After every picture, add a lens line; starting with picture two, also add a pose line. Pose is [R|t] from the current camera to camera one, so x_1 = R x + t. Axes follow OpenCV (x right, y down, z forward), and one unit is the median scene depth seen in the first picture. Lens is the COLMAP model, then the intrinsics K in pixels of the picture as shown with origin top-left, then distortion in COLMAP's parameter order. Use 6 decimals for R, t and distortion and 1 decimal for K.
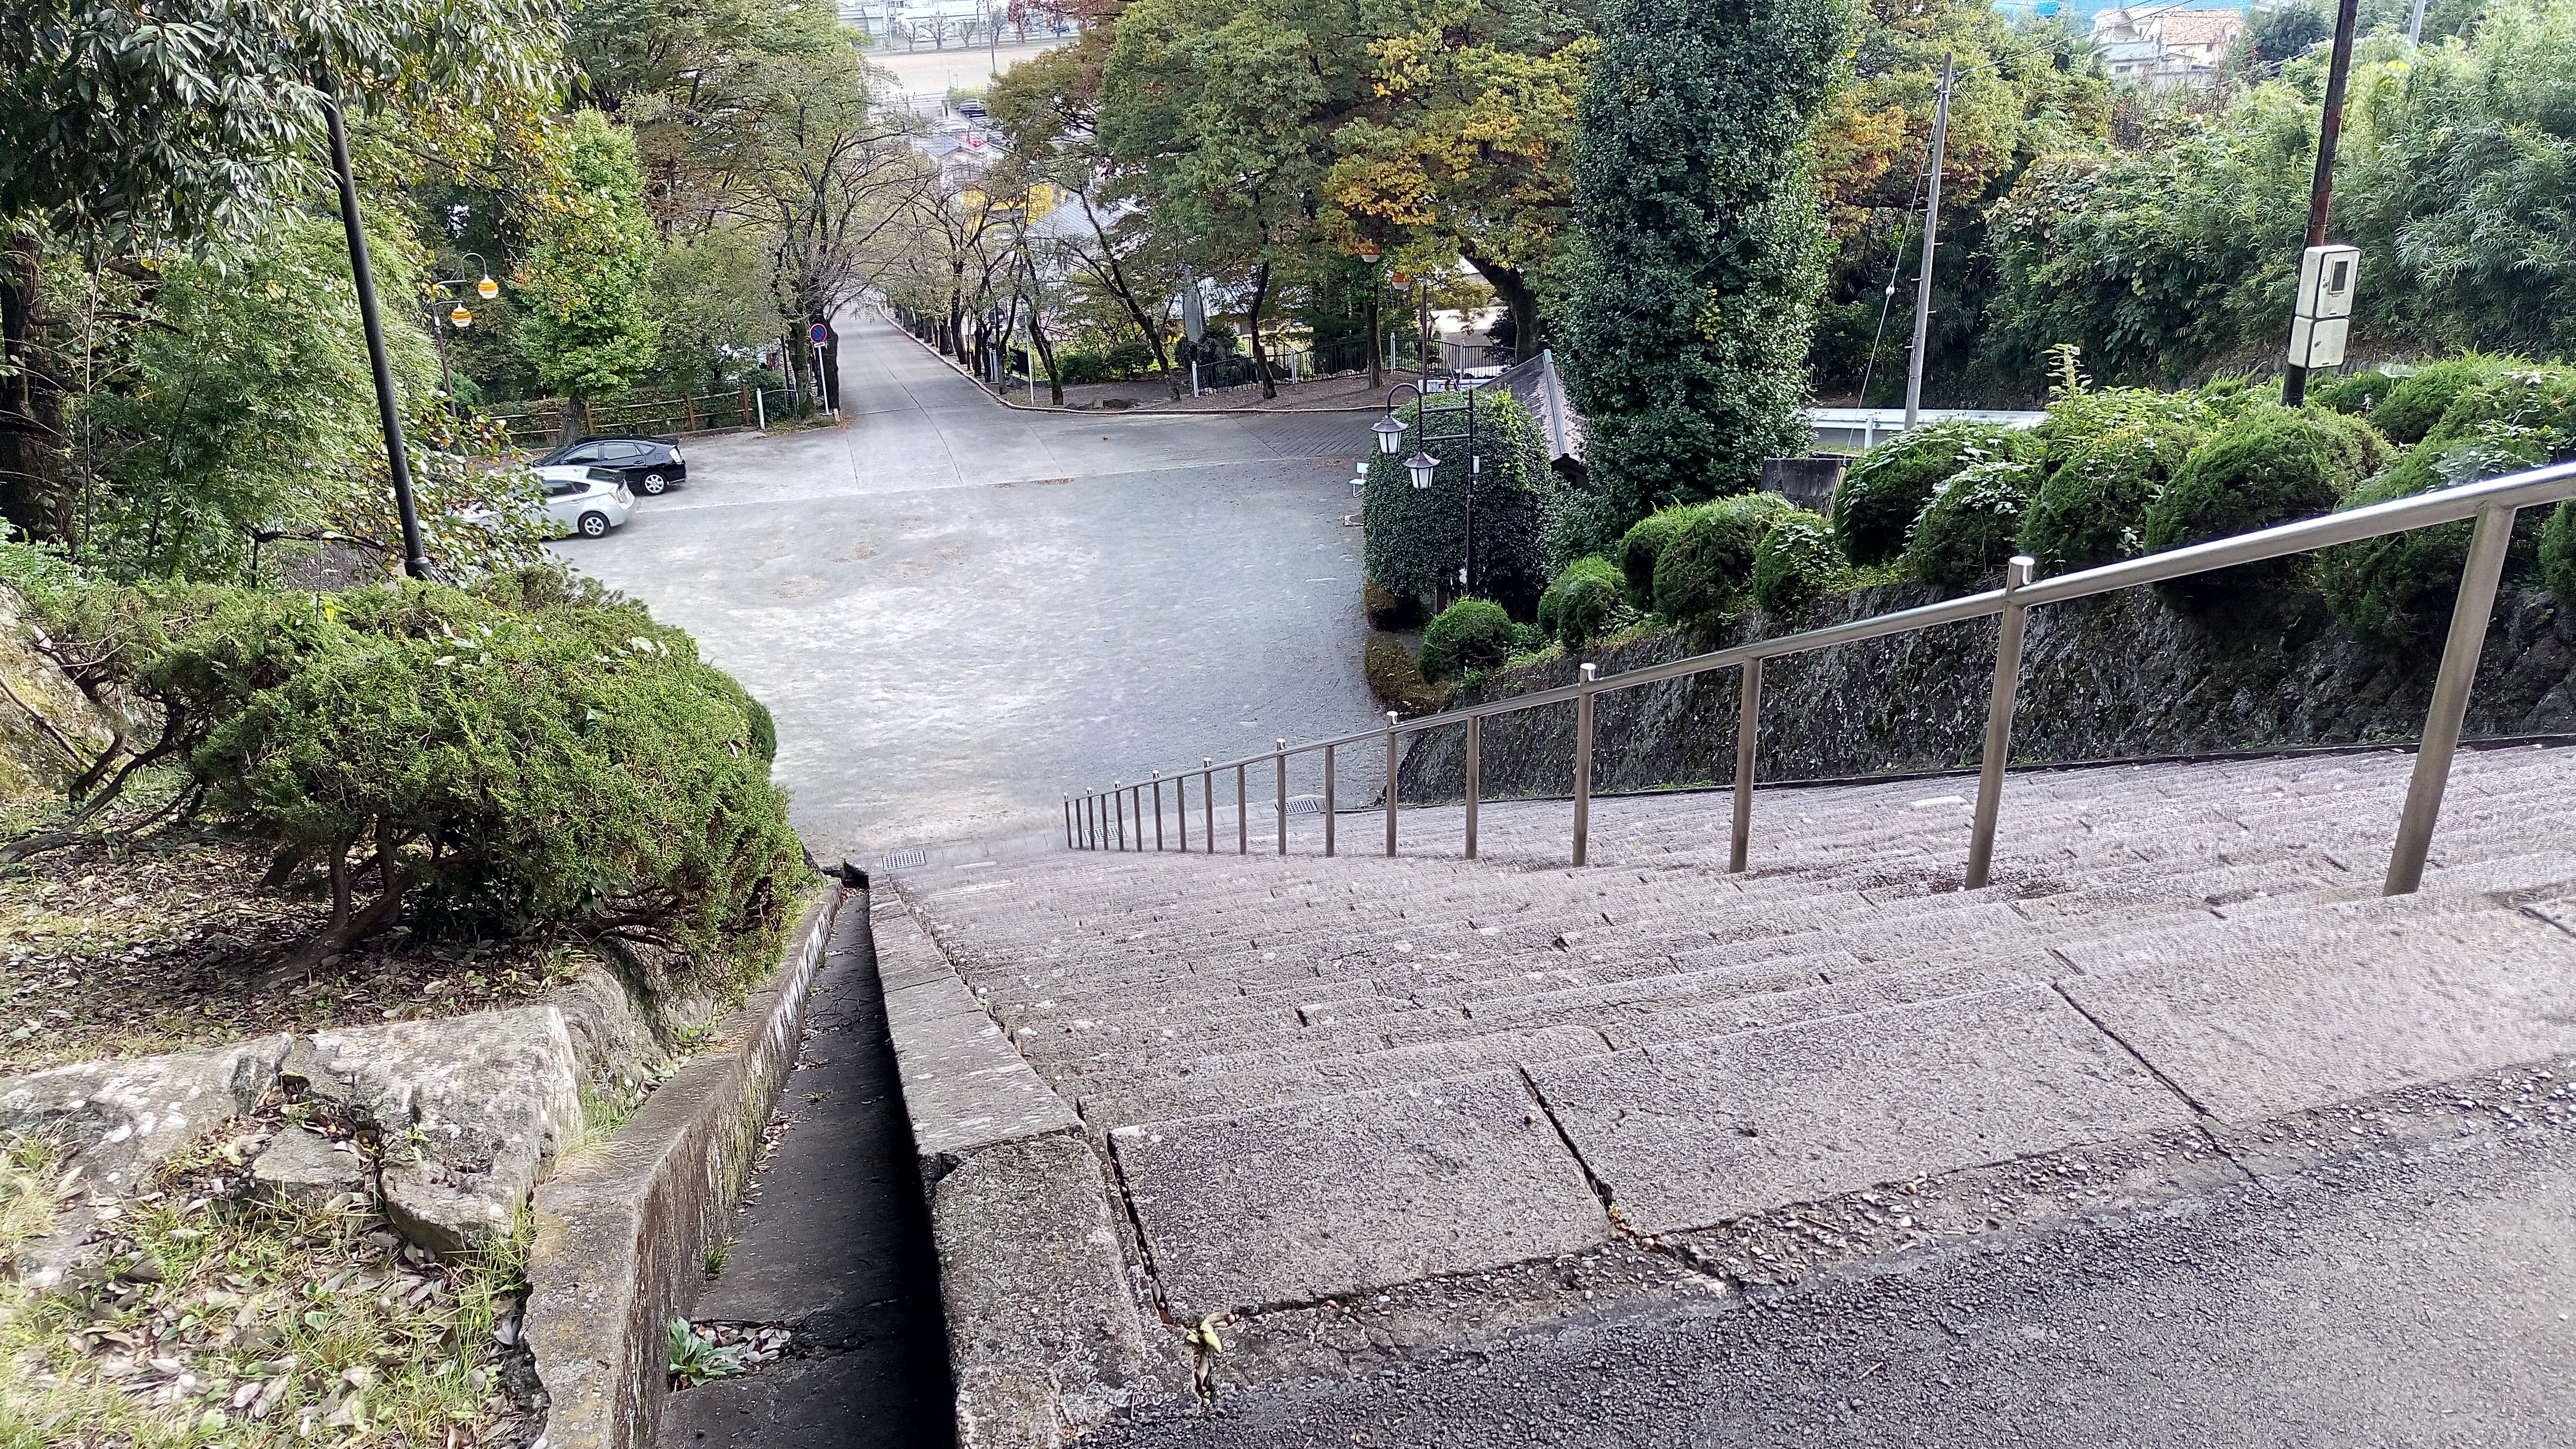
lens RADIAL K [[2077.4, 0, 1288.0], [0, 2077.4, 724.5], [0, 0, 1]] dist [-0.071579, 0.085008]
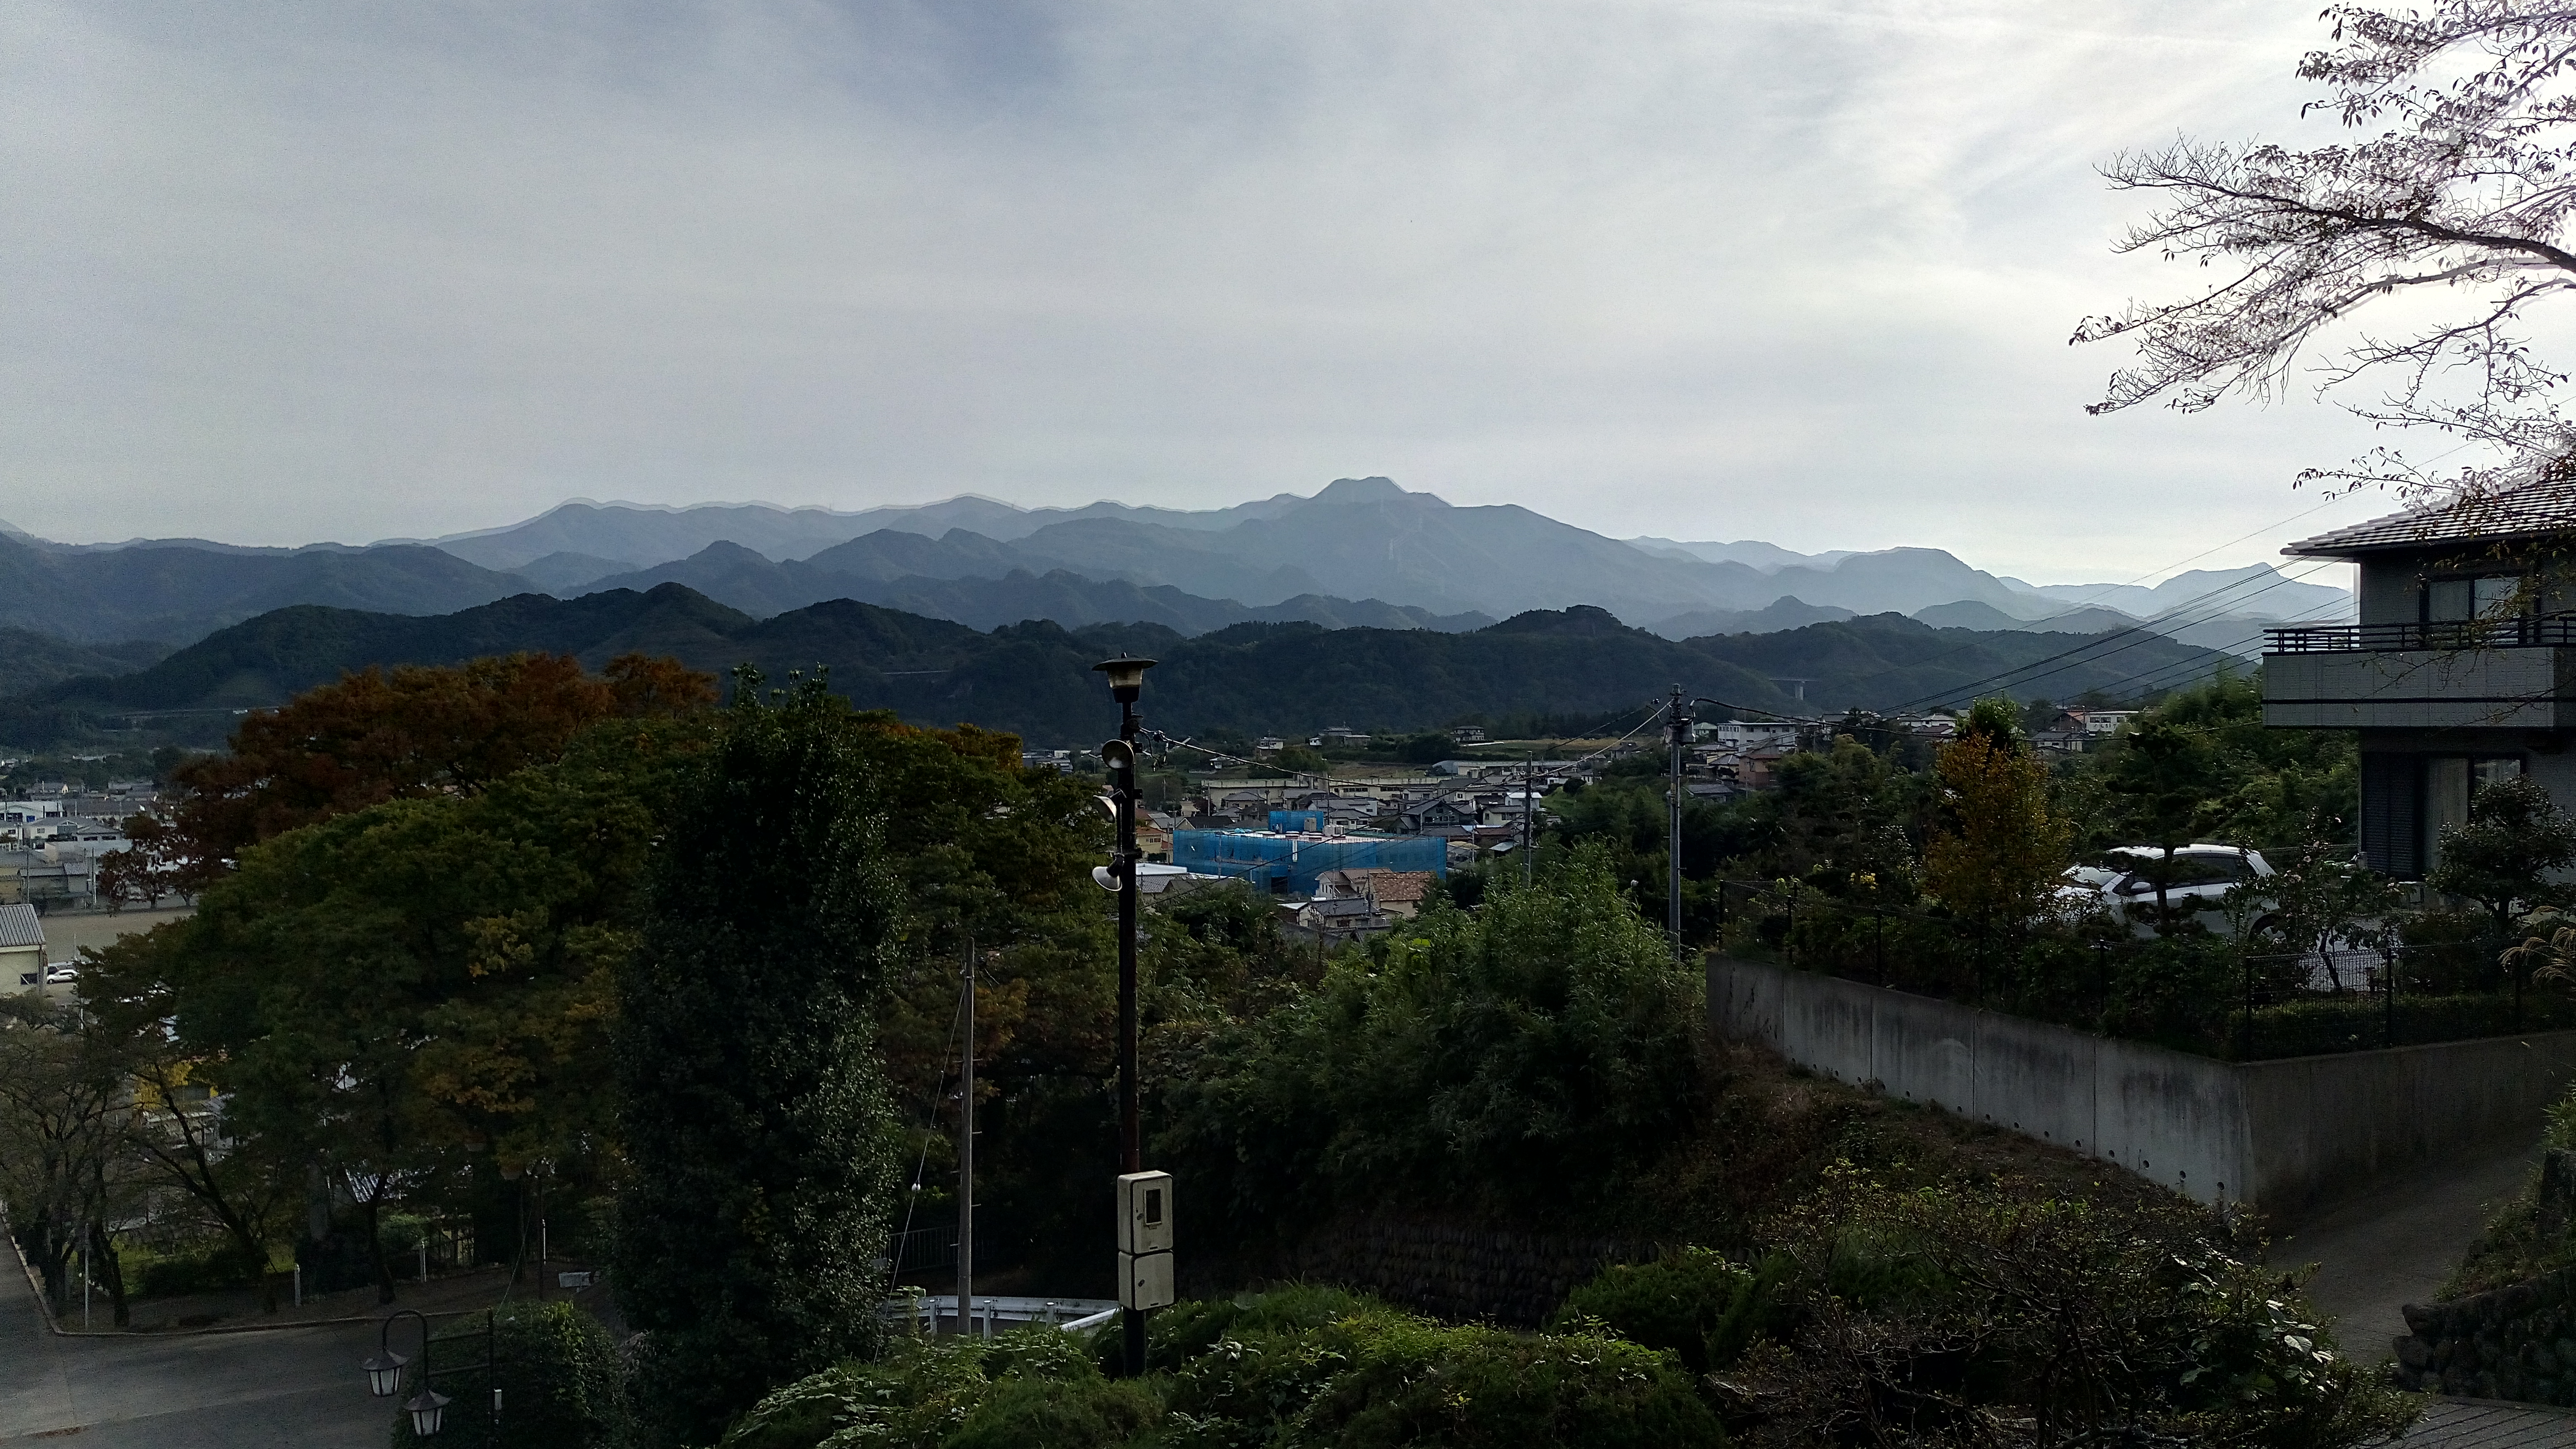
lens RADIAL K [[2038.6, 0, 1288.0], [0, 2038.6, 724.5], [0, 0, 1]] dist [0.007596, -0.010653]
pose [[0.951686, 0.024469, 0.306096, 0.126708], [0.097300, 0.921426, -0.376175, -0.030738], [-0.291250, 0.387784, 0.874527, 0.048567]]
